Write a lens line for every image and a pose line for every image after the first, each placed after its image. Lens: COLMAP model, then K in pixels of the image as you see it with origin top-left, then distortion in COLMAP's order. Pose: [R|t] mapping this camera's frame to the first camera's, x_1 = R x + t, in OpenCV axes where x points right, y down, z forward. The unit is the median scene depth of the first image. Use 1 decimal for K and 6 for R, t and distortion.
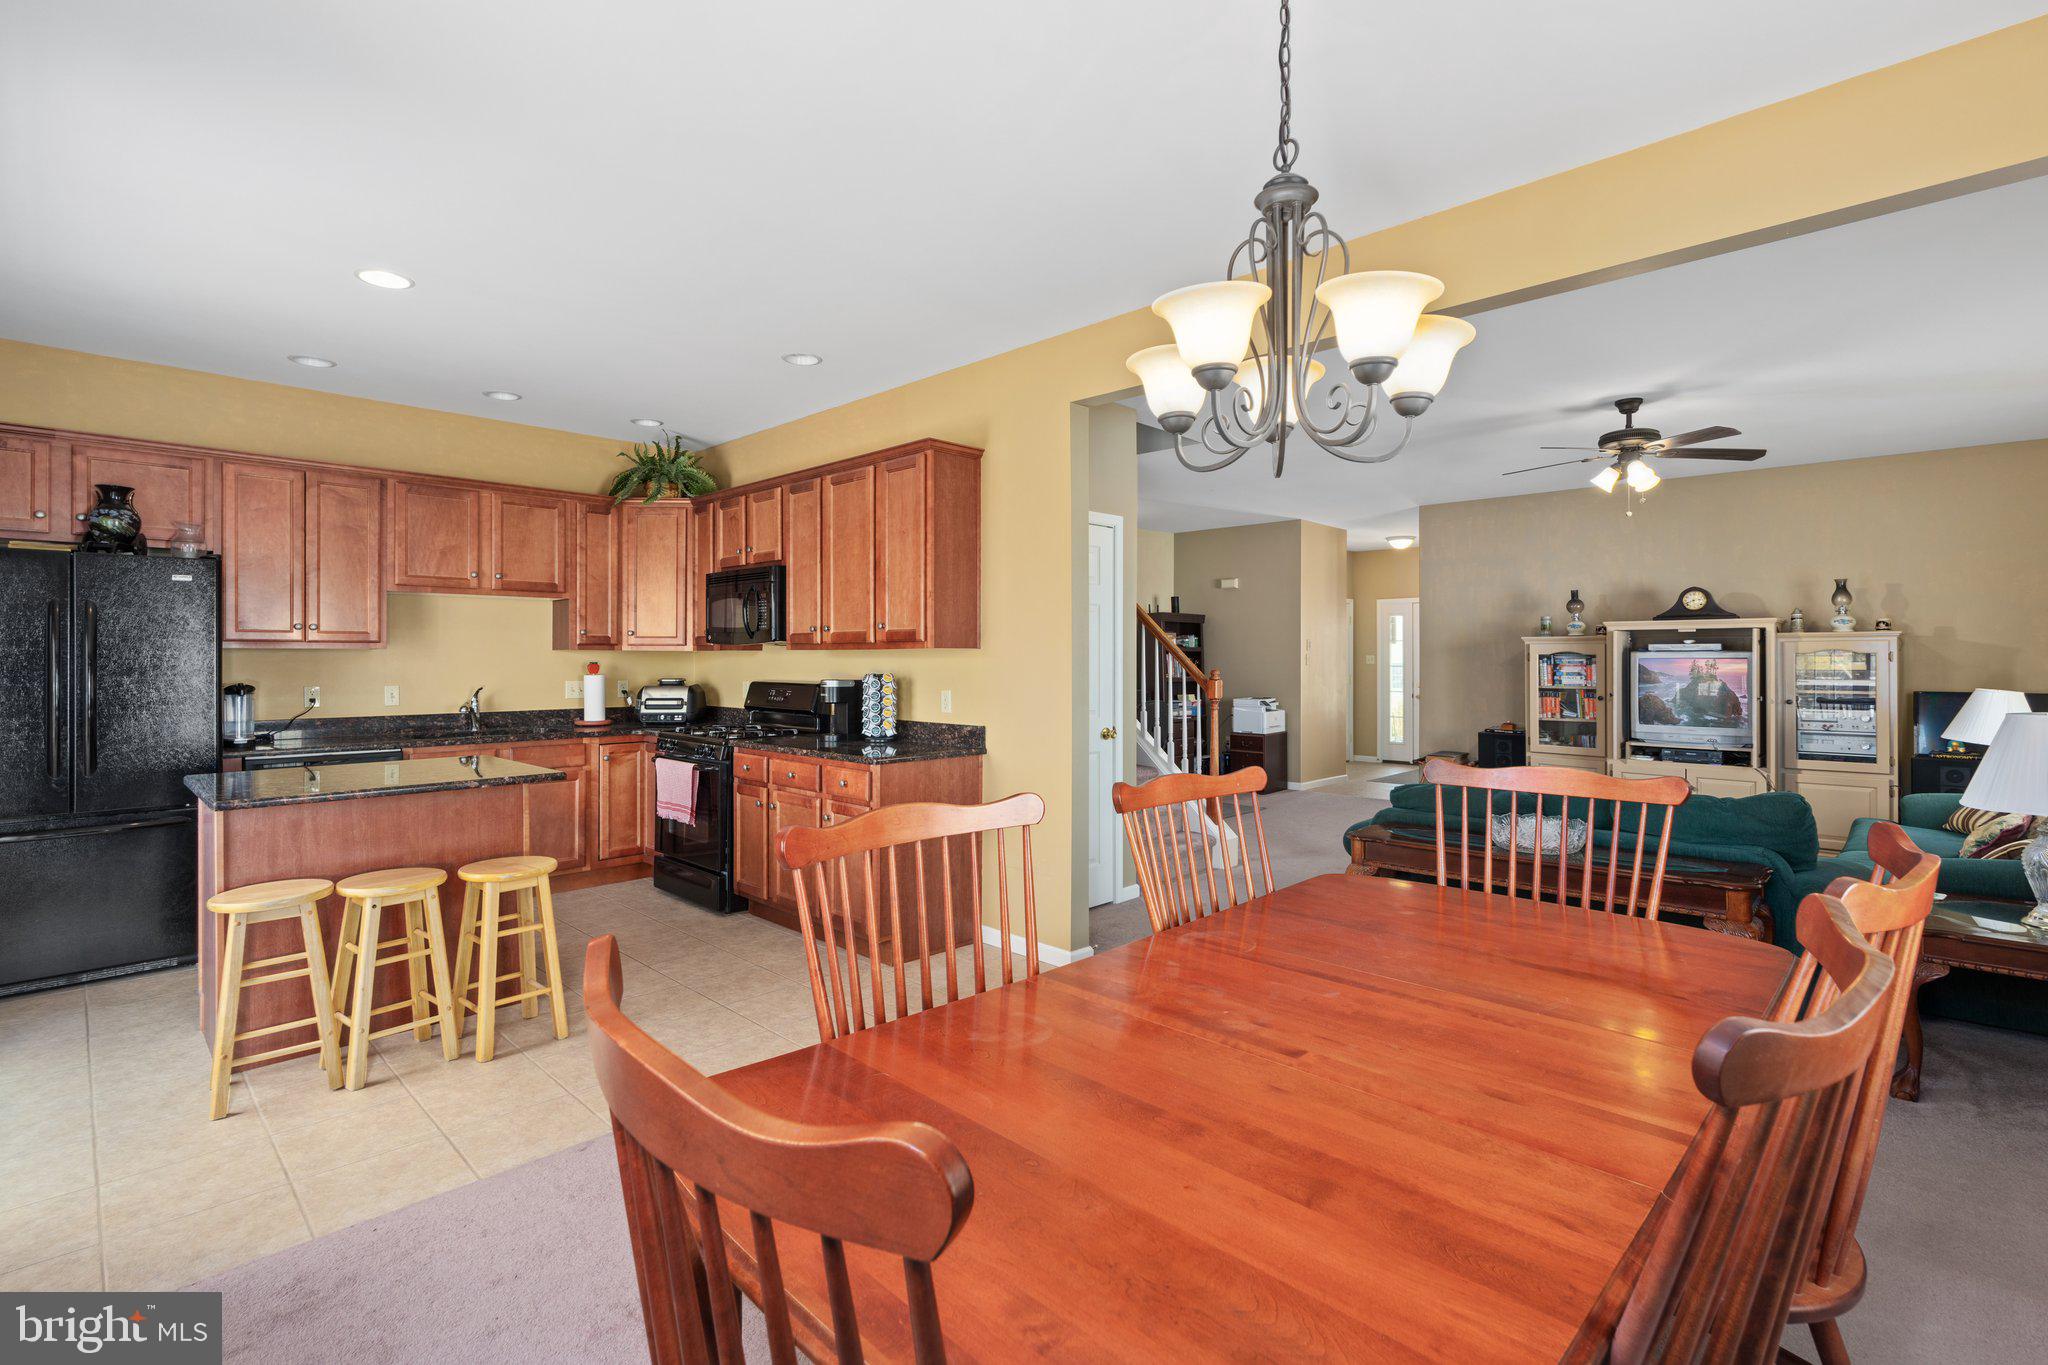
lens RADIAL K [[935.3, 0, 1038.8], [0, 935.3, 658.4], [0, 0, 1]] dist [-0.007933, 0.003991]
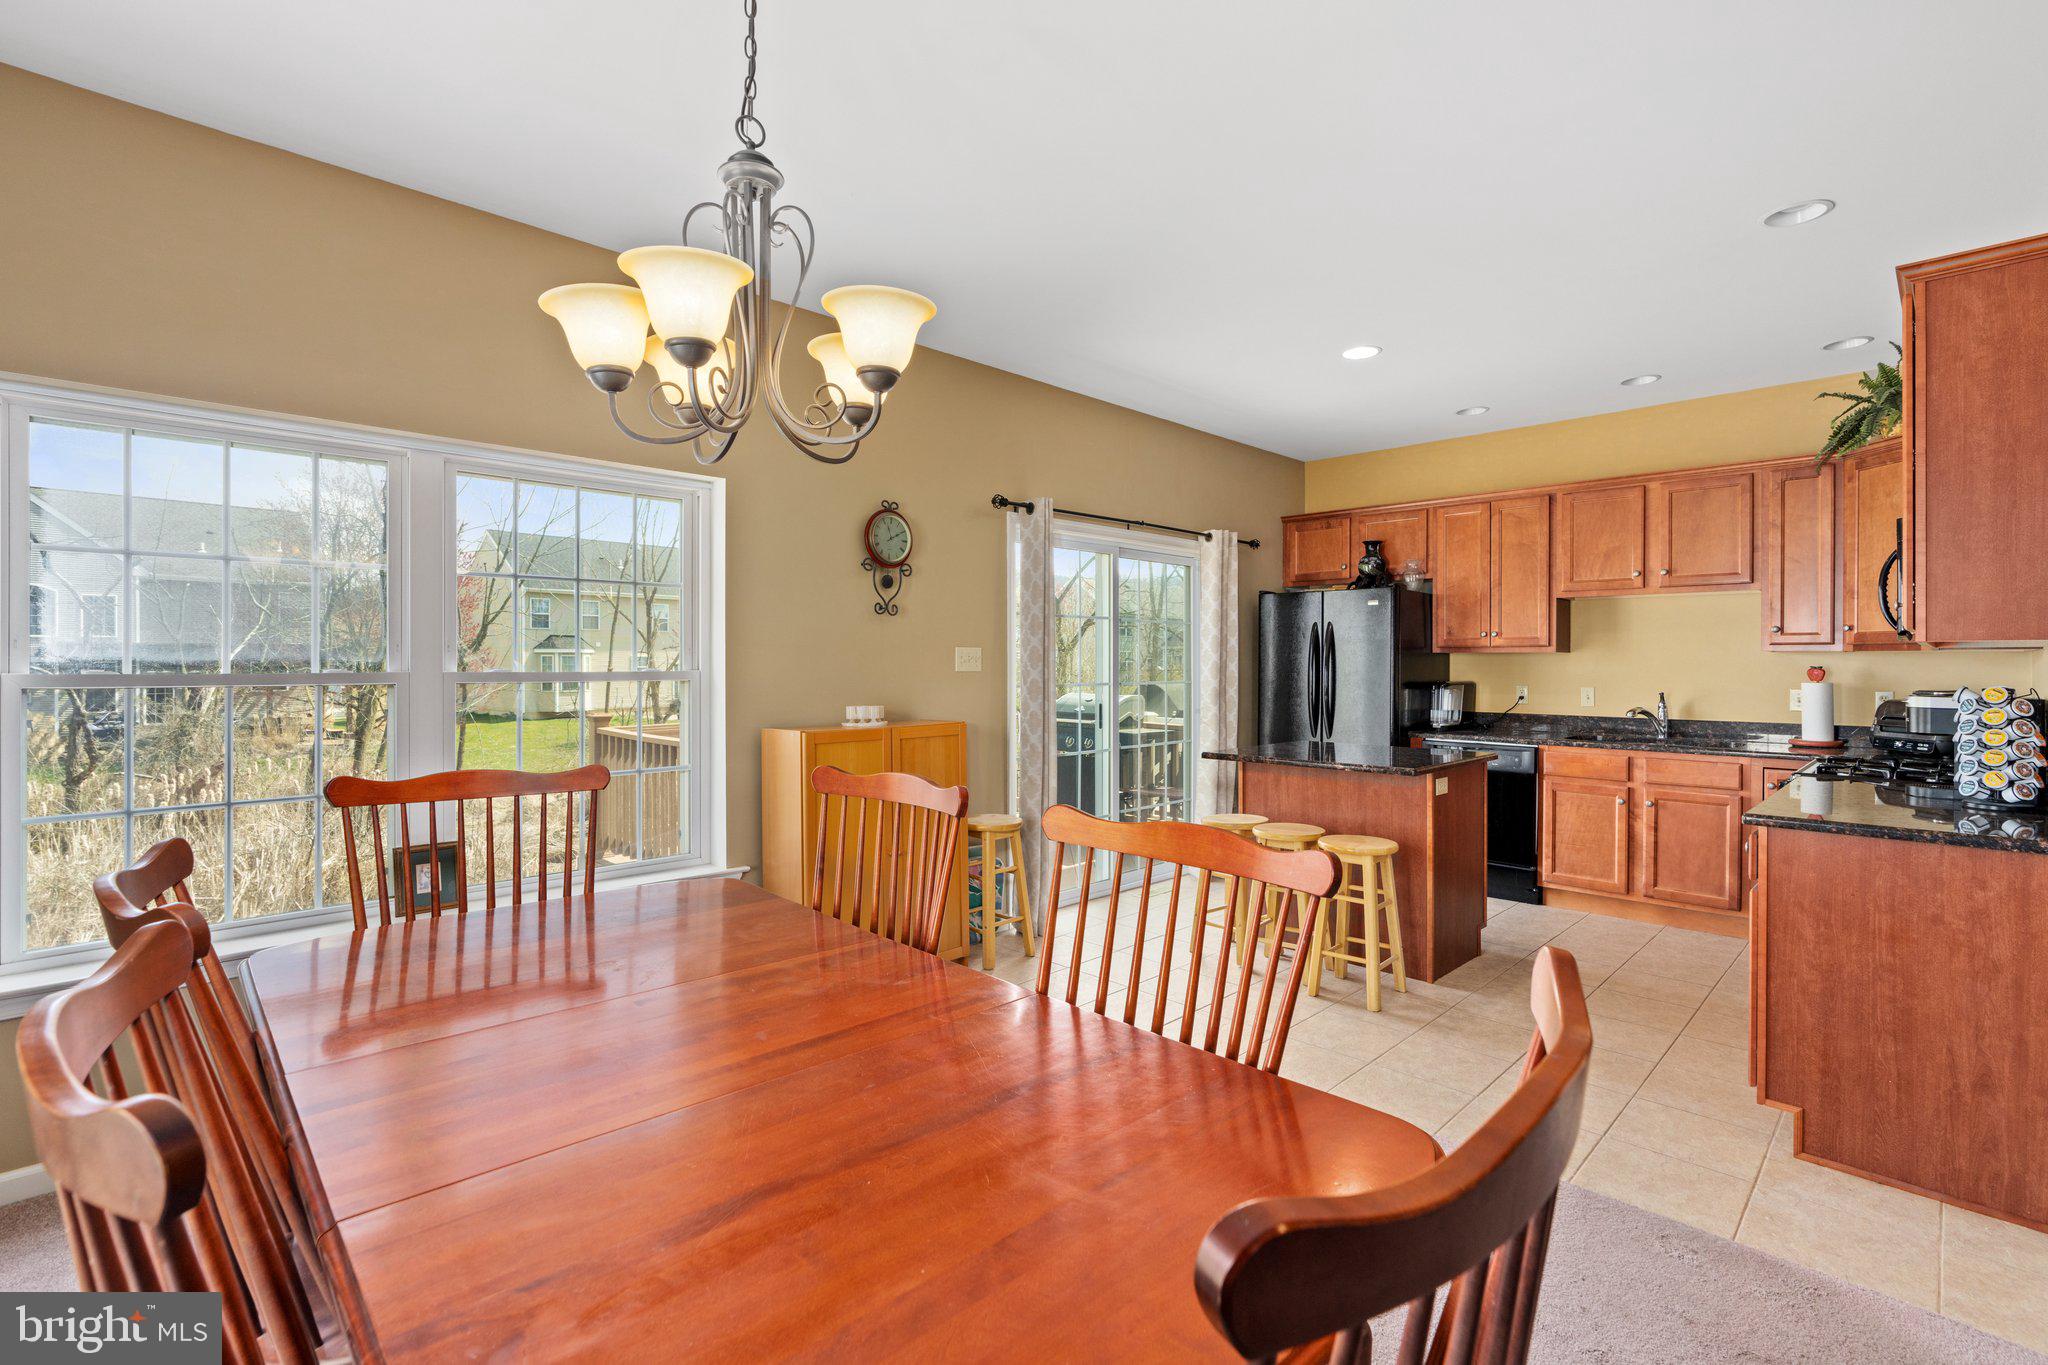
lens RADIAL K [[935.3, 0, 1023.2], [0, 935.3, 663.1], [0, 0, 1]] dist [-0.007933, 0.003991]
pose [[-0.020010, 0.002037, -0.999798, 0.400879], [-0.002107, 0.999996, 0.002080, 0.001383], [0.999798, 0.002148, -0.020005, 0.424262]]
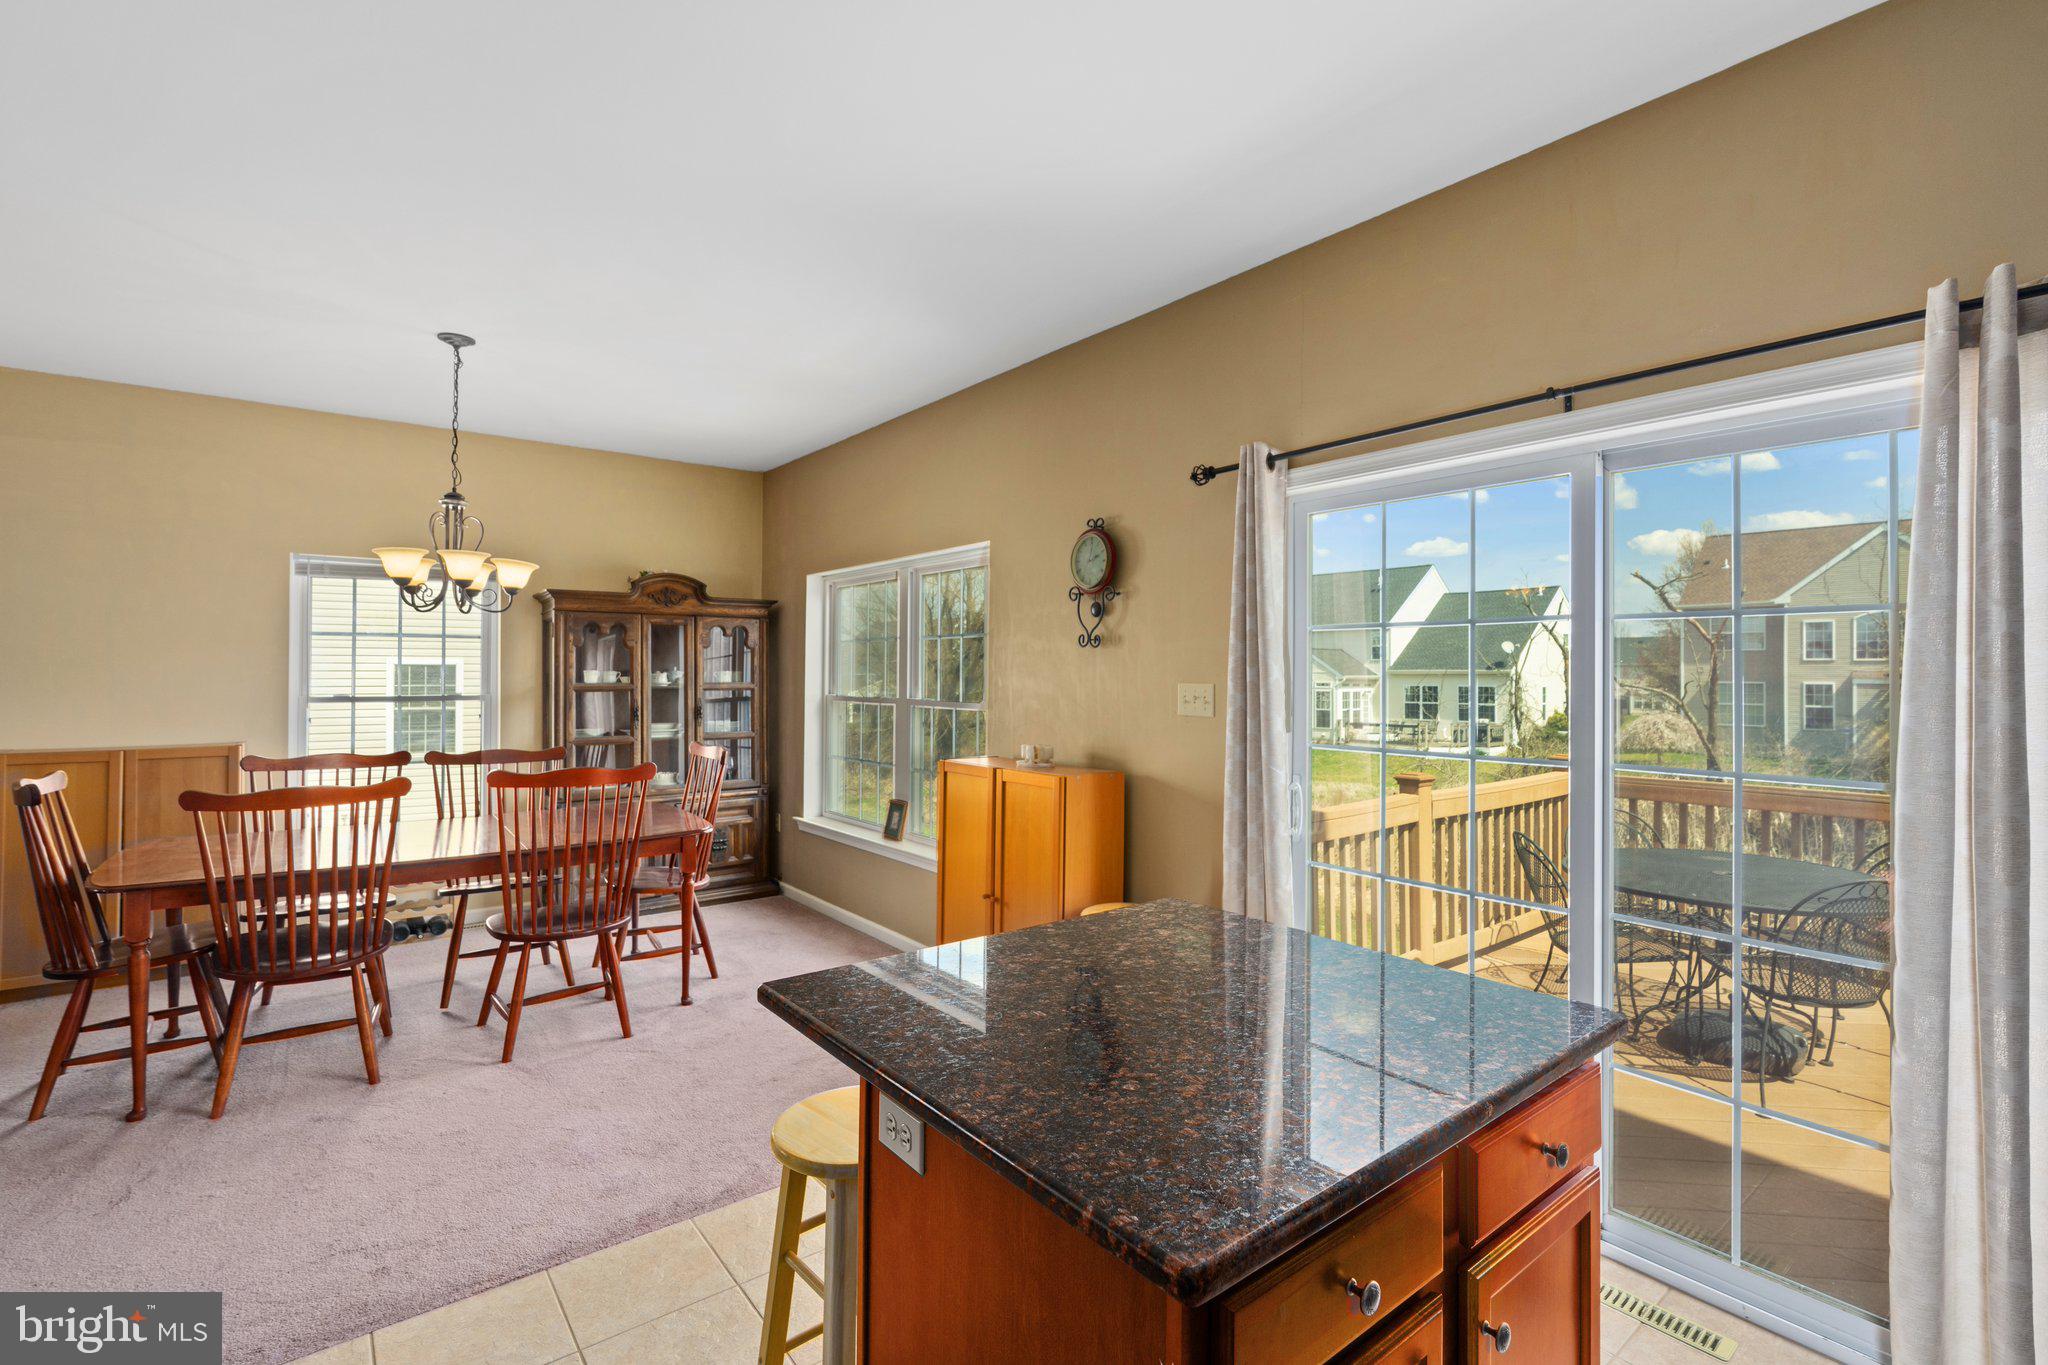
lens RADIAL K [[935.3, 0, 1026.1], [0, 935.3, 664.8], [0, 0, 1]] dist [-0.007933, 0.003991]
pose [[-0.990318, -0.006072, 0.138682, -0.507825], [-0.007629, 0.999914, -0.010699, -0.018152], [-0.138605, -0.011653, -0.990279, 1.041478]]
